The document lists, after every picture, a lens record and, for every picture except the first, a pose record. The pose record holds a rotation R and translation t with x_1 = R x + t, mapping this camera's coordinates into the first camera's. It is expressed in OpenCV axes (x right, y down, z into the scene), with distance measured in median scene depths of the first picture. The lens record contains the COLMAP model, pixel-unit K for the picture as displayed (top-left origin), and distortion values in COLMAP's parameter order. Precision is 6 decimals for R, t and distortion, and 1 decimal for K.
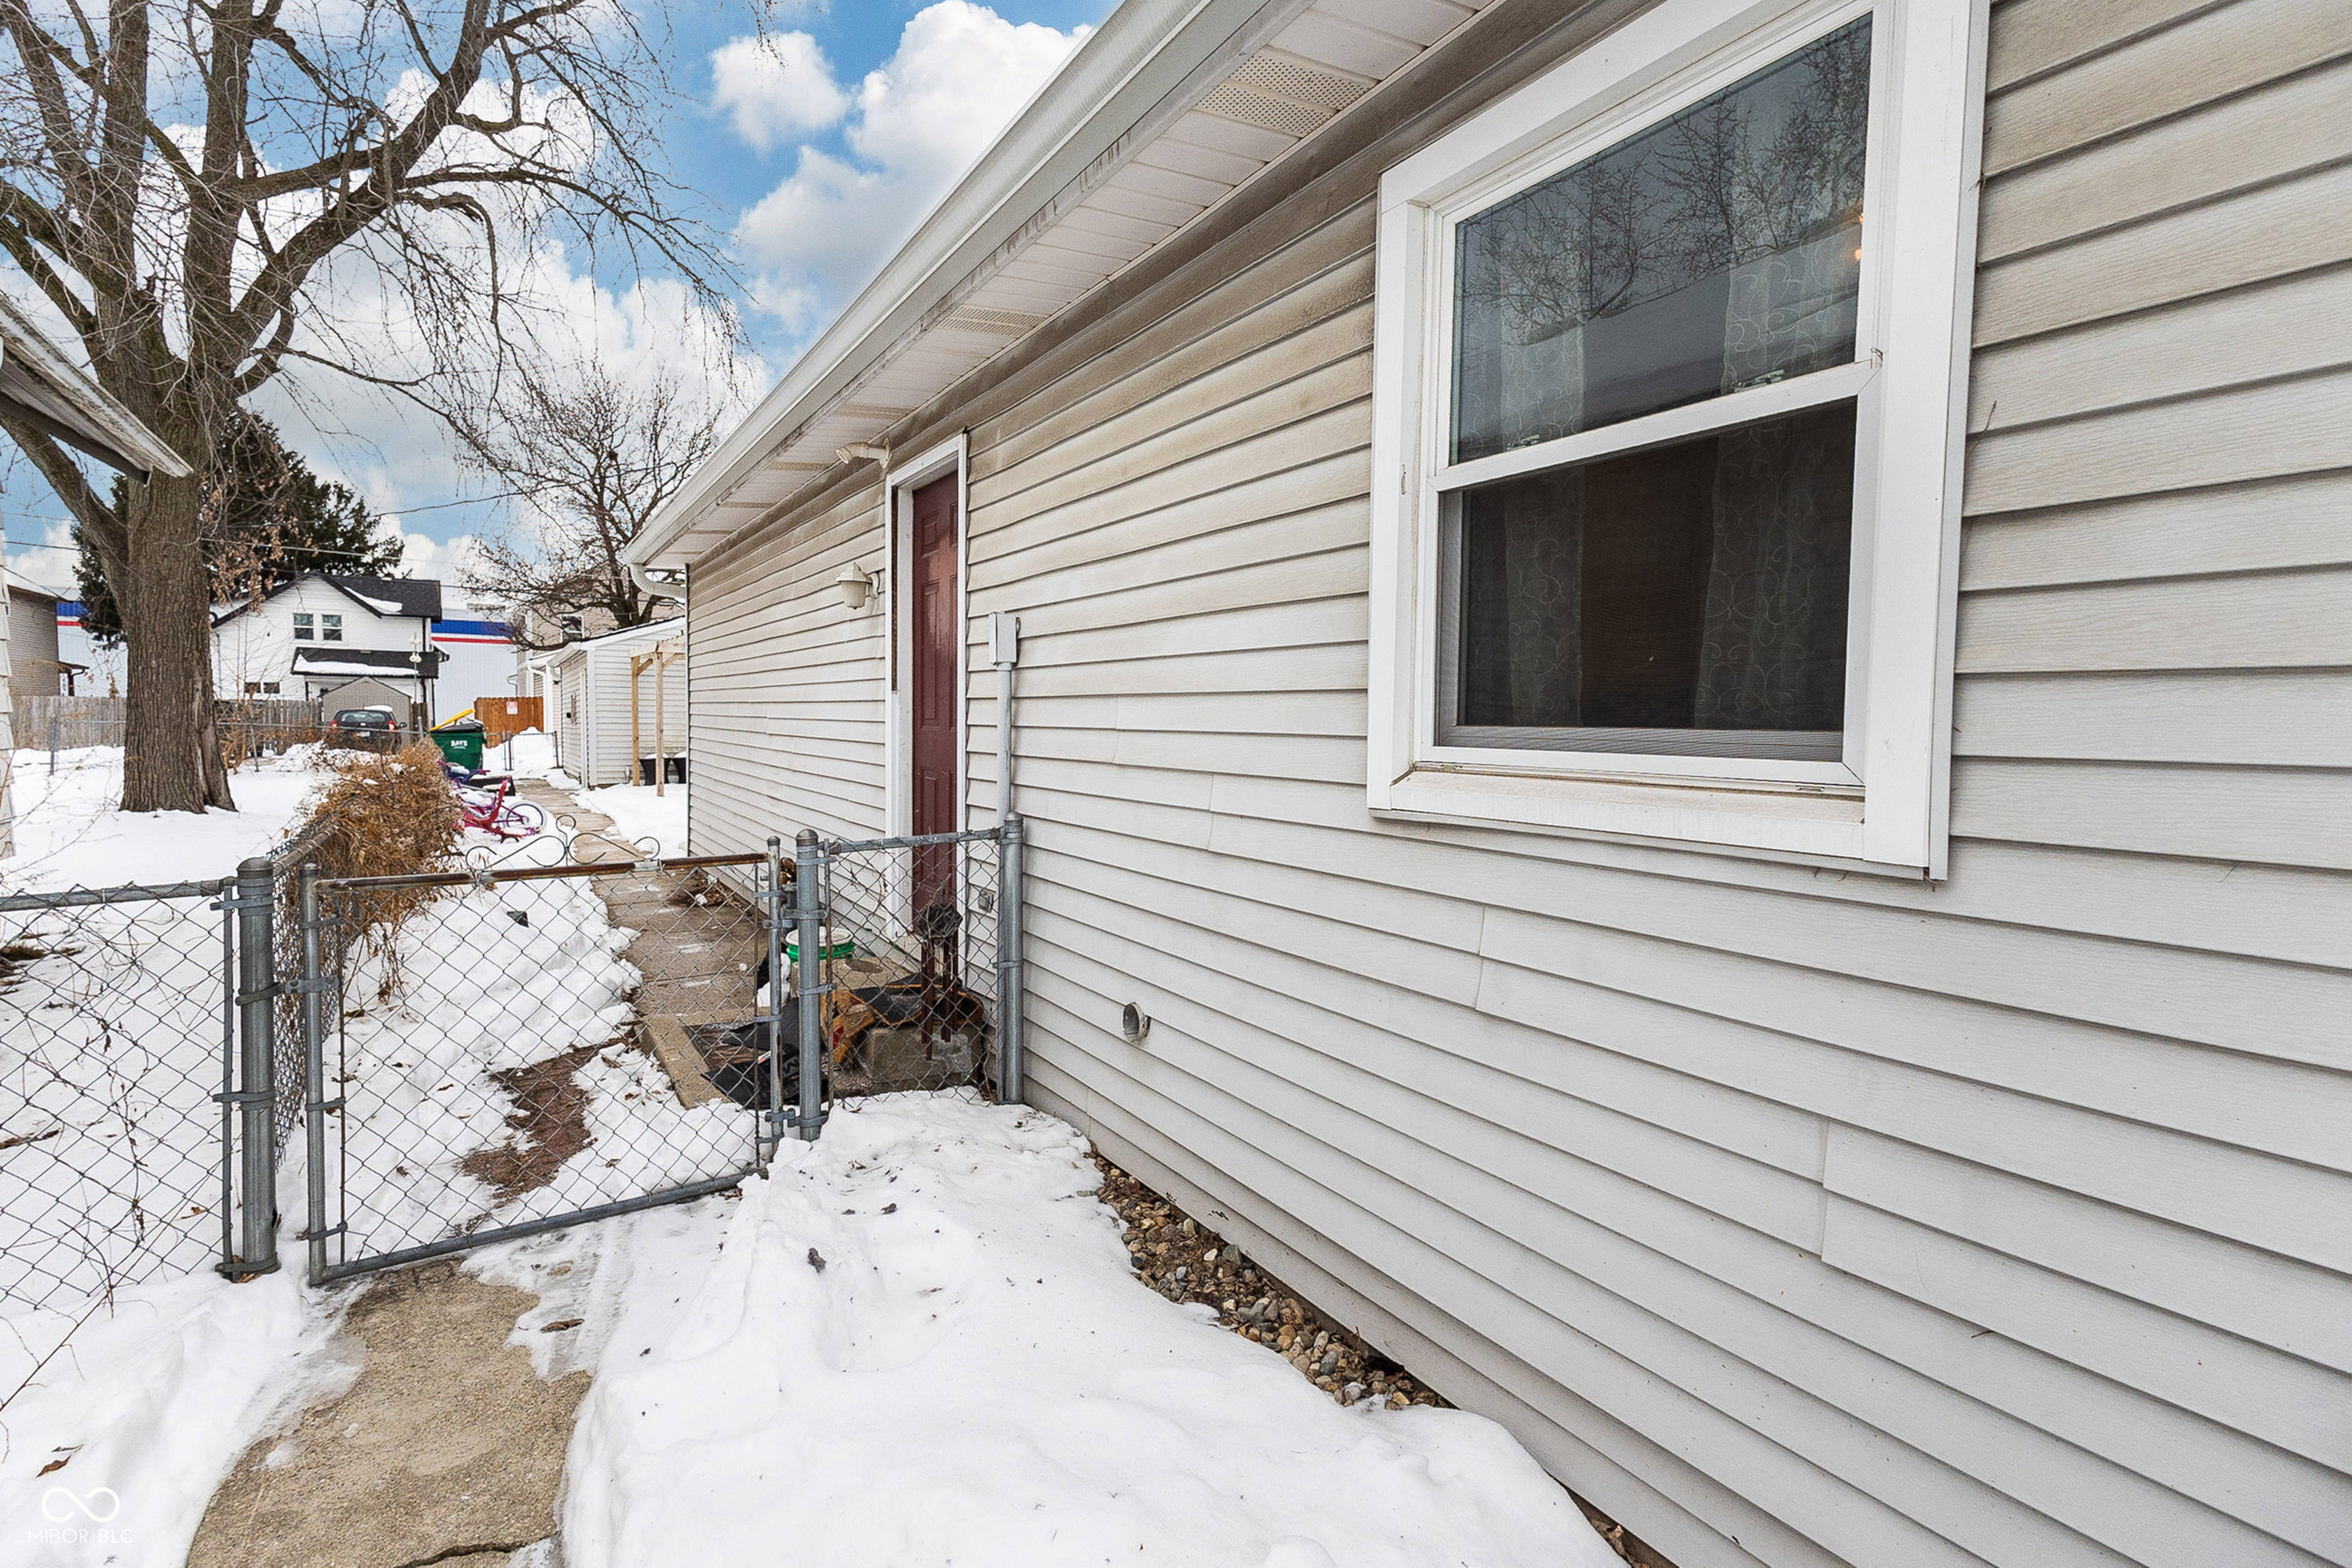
lens RADIAL K [[1090.1, 0, 1201.6], [0, 1090.1, 734.0], [0, 0, 1]] dist [0.020148, -0.005144]
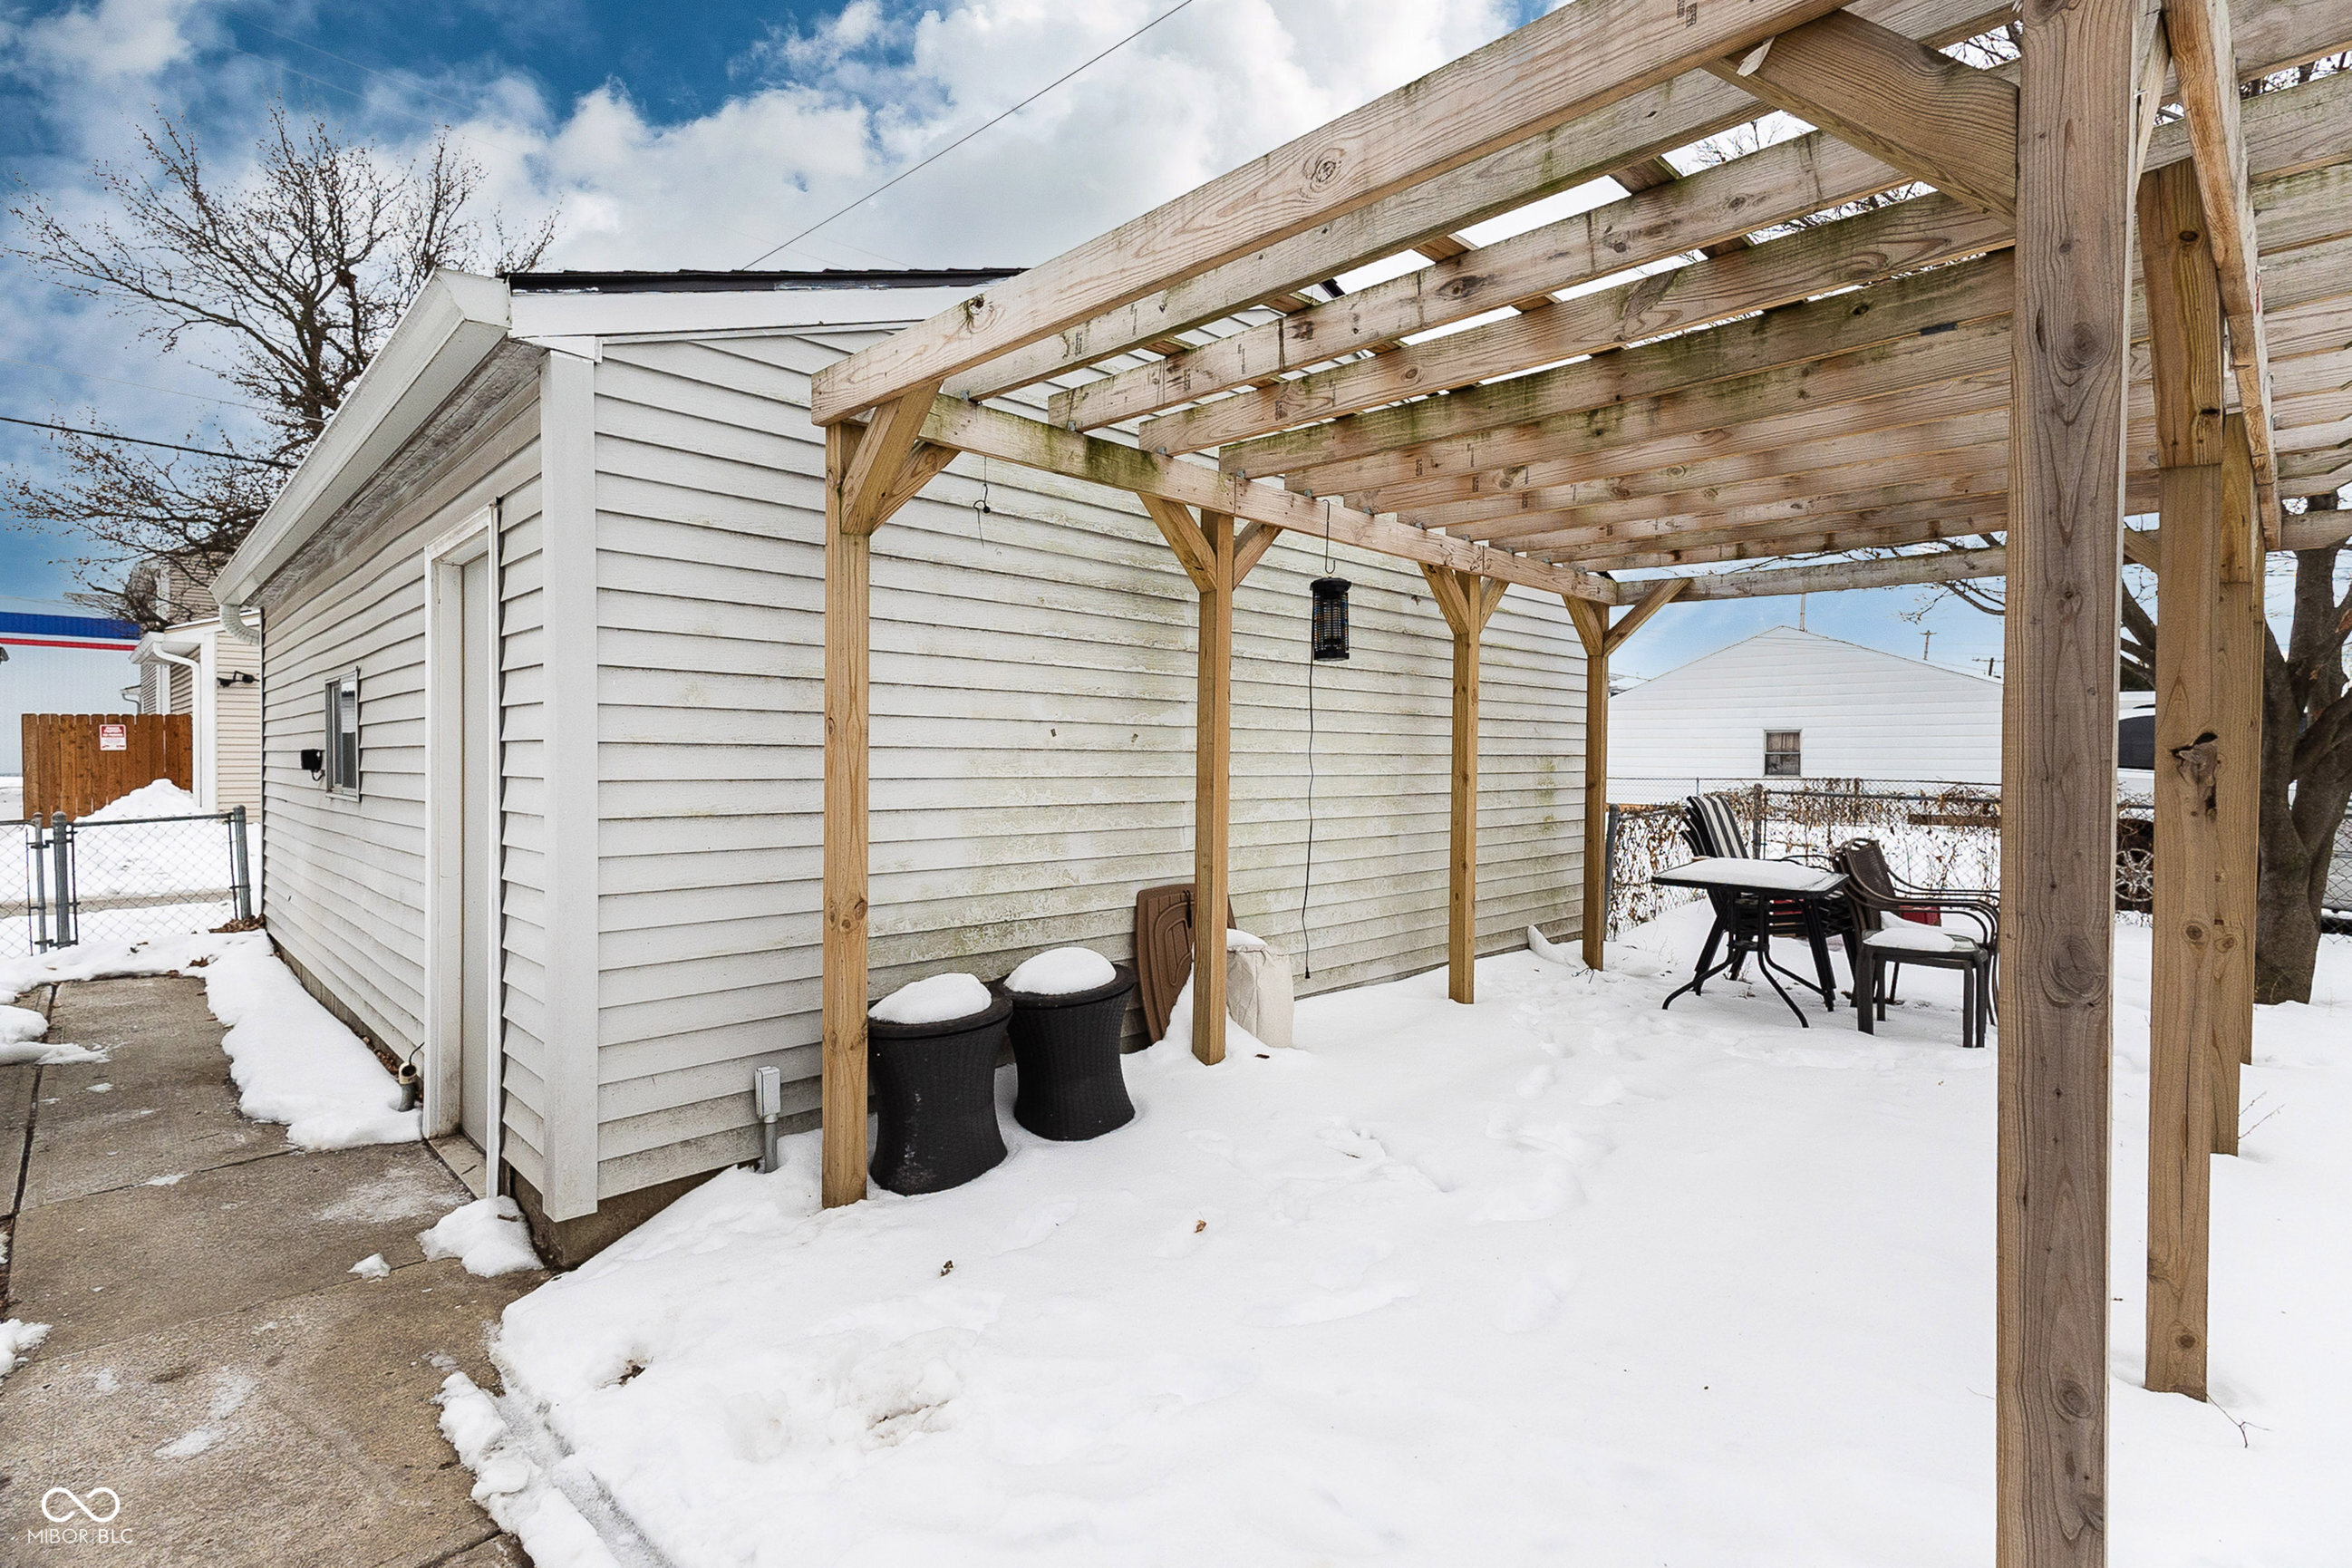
lens RADIAL K [[1090.1, 0, 1175.8], [0, 1090.1, 767.7], [0, 0, 1]] dist [0.020148, -0.005144]
pose [[0.981993, 0.006380, 0.188812, -0.270310], [-0.004830, 0.999951, -0.008668, -0.009046], [-0.188858, 0.007600, 0.981975, 0.447498]]
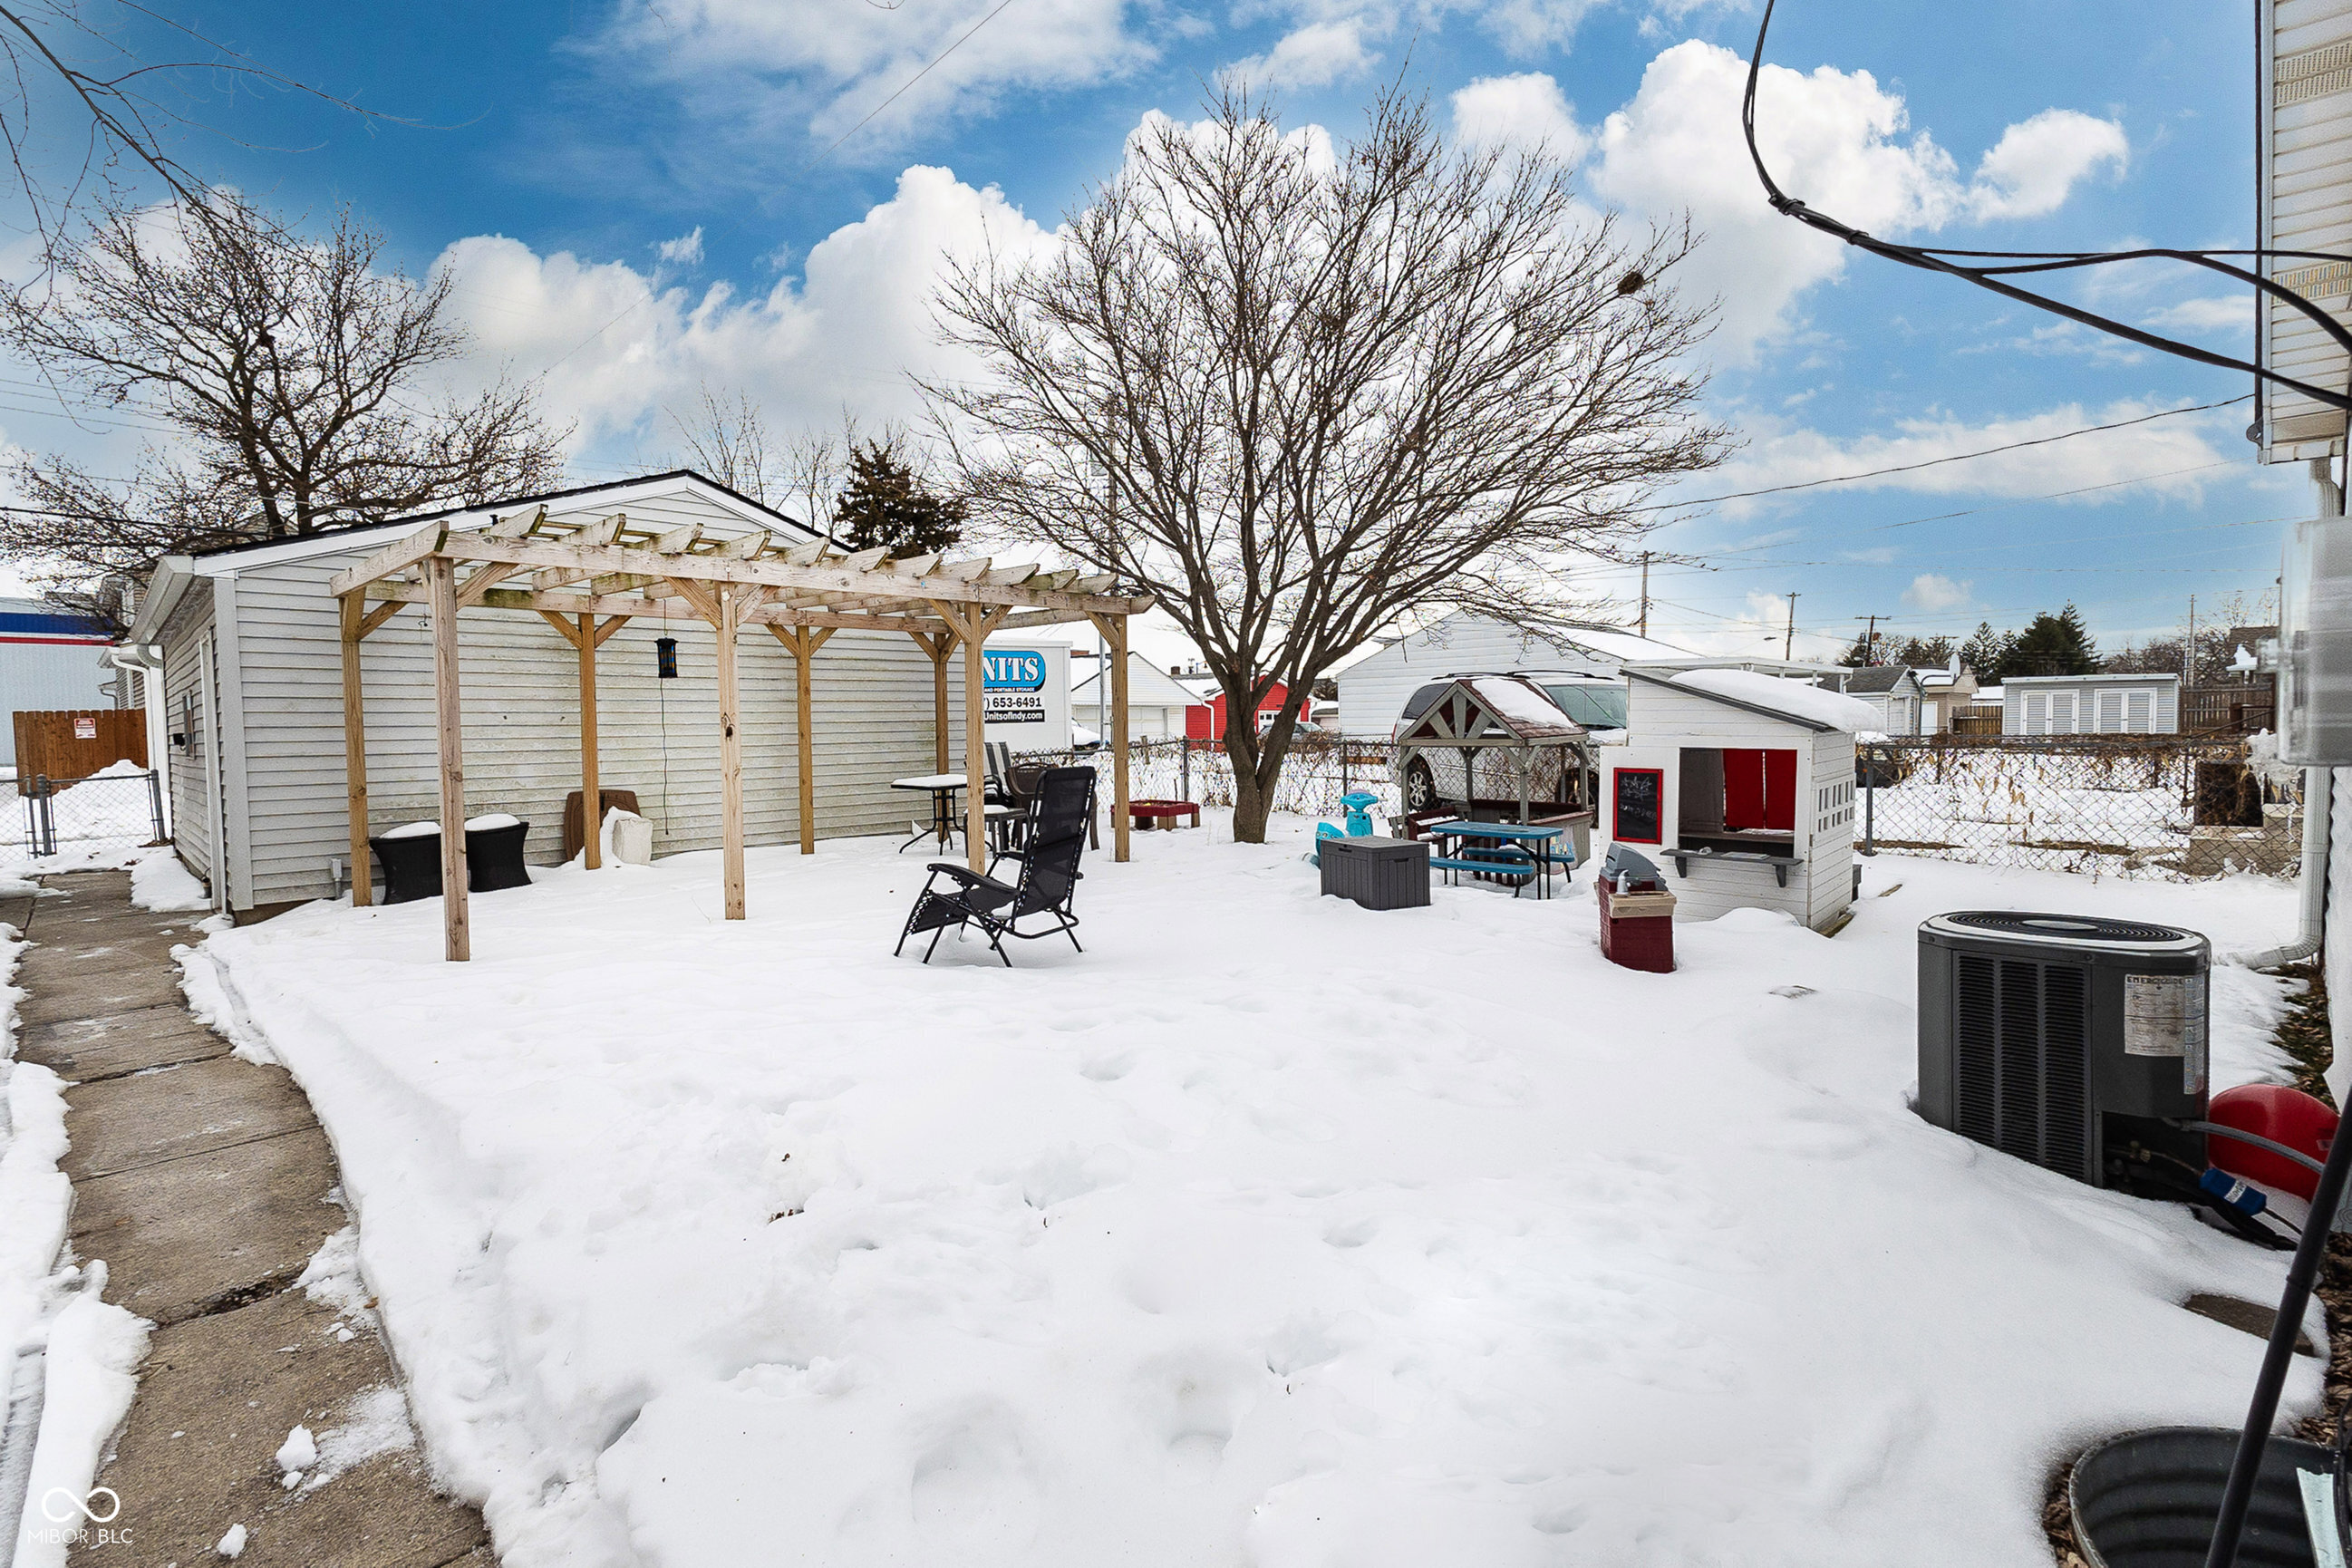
lens RADIAL K [[1090.1, 0, 1194.7], [0, 1090.1, 767.6], [0, 0, 1]] dist [0.020148, -0.005144]
pose [[0.979544, -0.022277, 0.199994, -0.155712], [0.018156, 0.999584, 0.022416, -0.005047], [-0.200411, -0.018326, 0.979541, 0.284242]]
